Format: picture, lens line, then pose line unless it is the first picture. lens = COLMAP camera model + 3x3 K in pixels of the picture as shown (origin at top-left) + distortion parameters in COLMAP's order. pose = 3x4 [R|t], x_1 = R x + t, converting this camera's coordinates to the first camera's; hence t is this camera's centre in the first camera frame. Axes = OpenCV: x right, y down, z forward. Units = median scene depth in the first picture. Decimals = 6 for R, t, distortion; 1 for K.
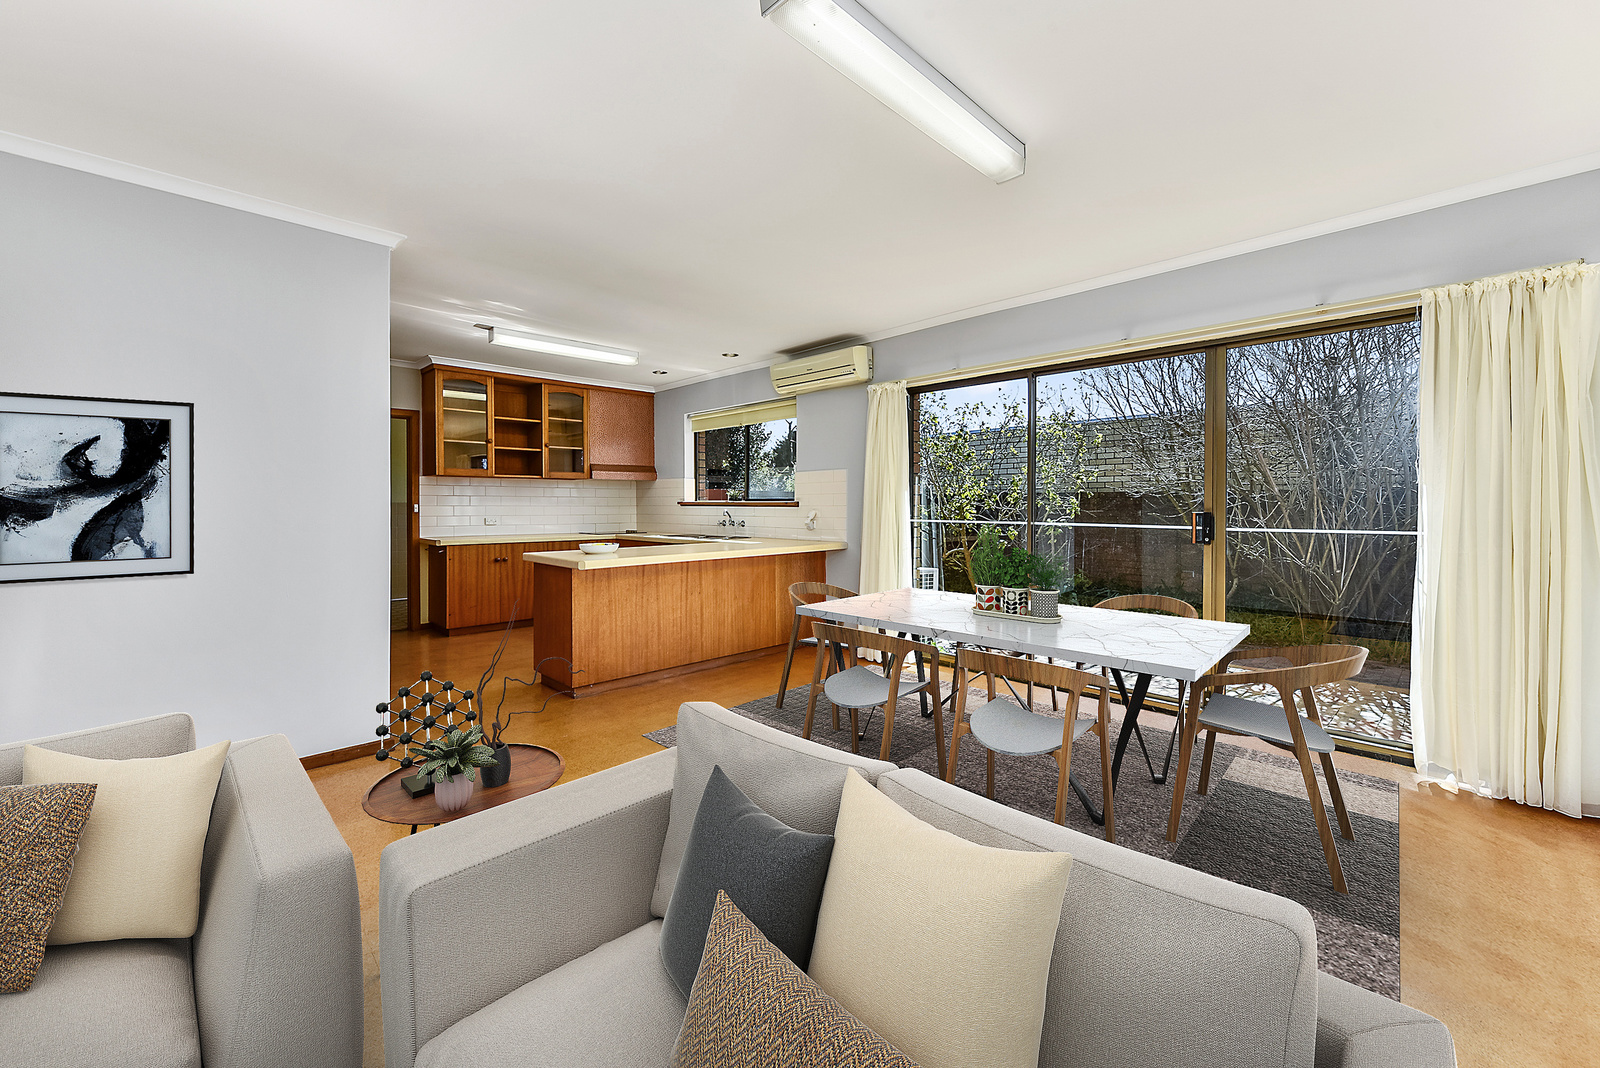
lens RADIAL K [[621.1, 0, 795.8], [0, 621.1, 506.5], [0, 0, 1]] dist [0.000889, 0.000064]
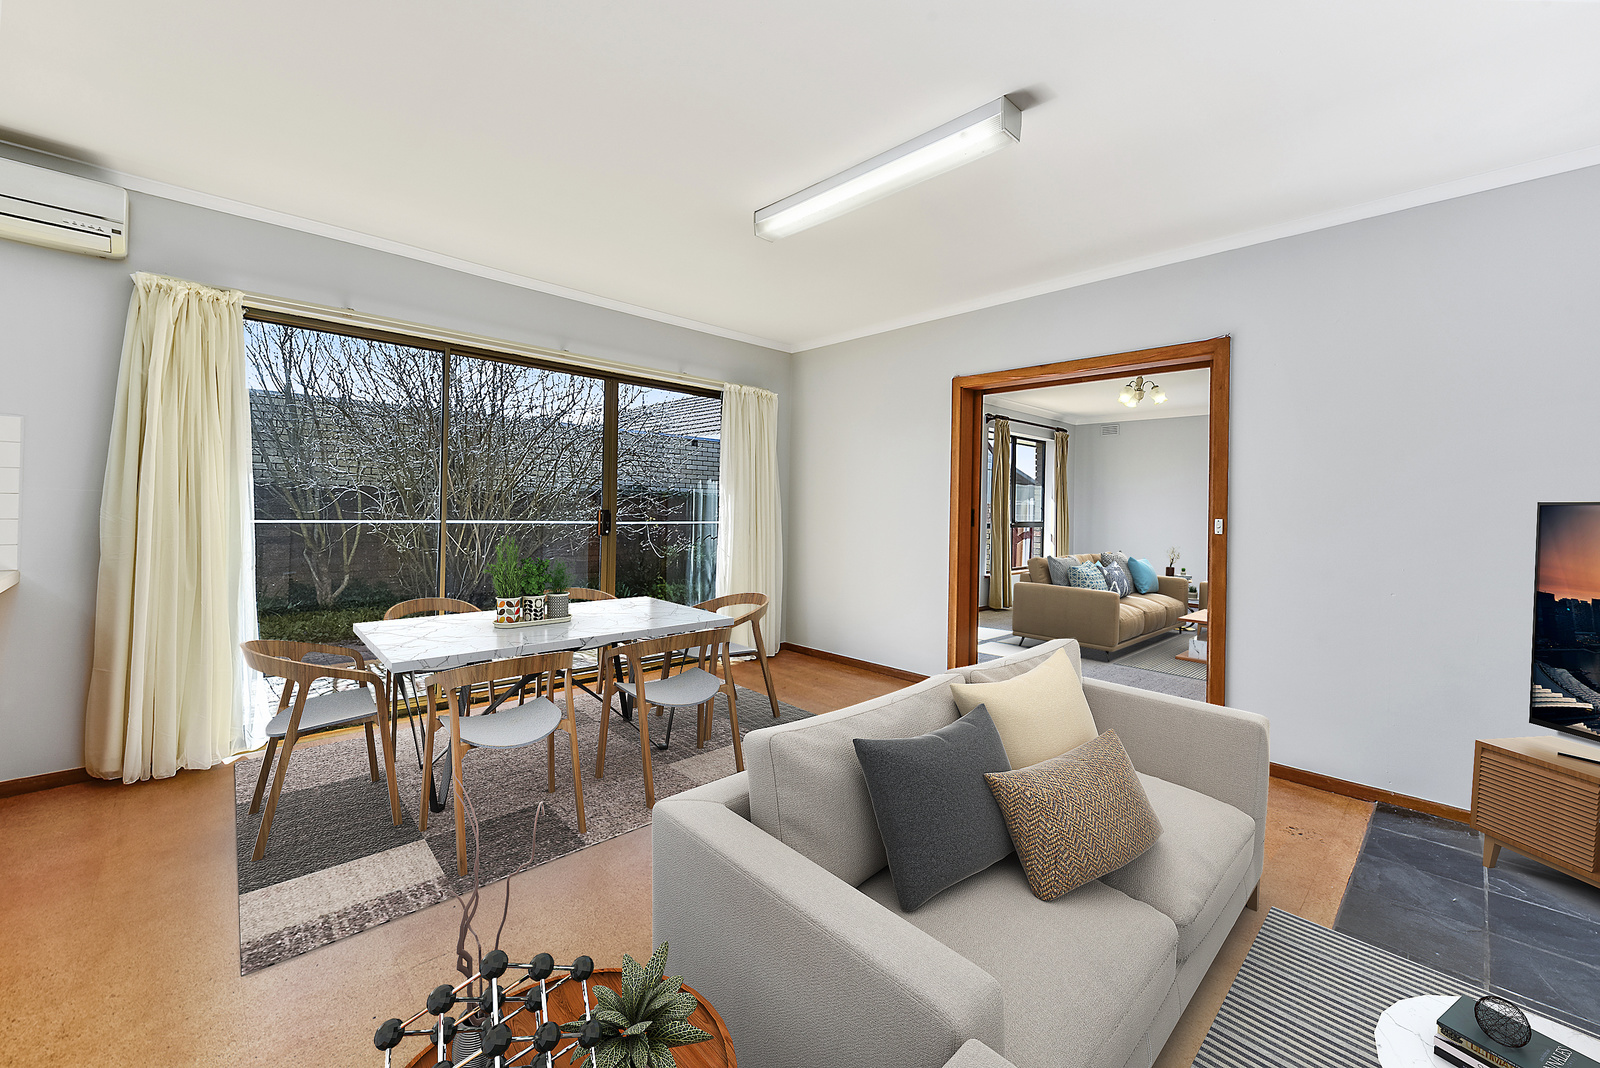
lens RADIAL K [[621.1, 0, 795.8], [0, 621.1, 506.5], [0, 0, 1]] dist [0.000889, 0.000064]
pose [[0.016477, -0.003616, 0.999858, -0.444453], [-0.017308, 0.999843, 0.003901, -0.006614], [-0.999714, -0.017370, 0.016412, 0.463223]]
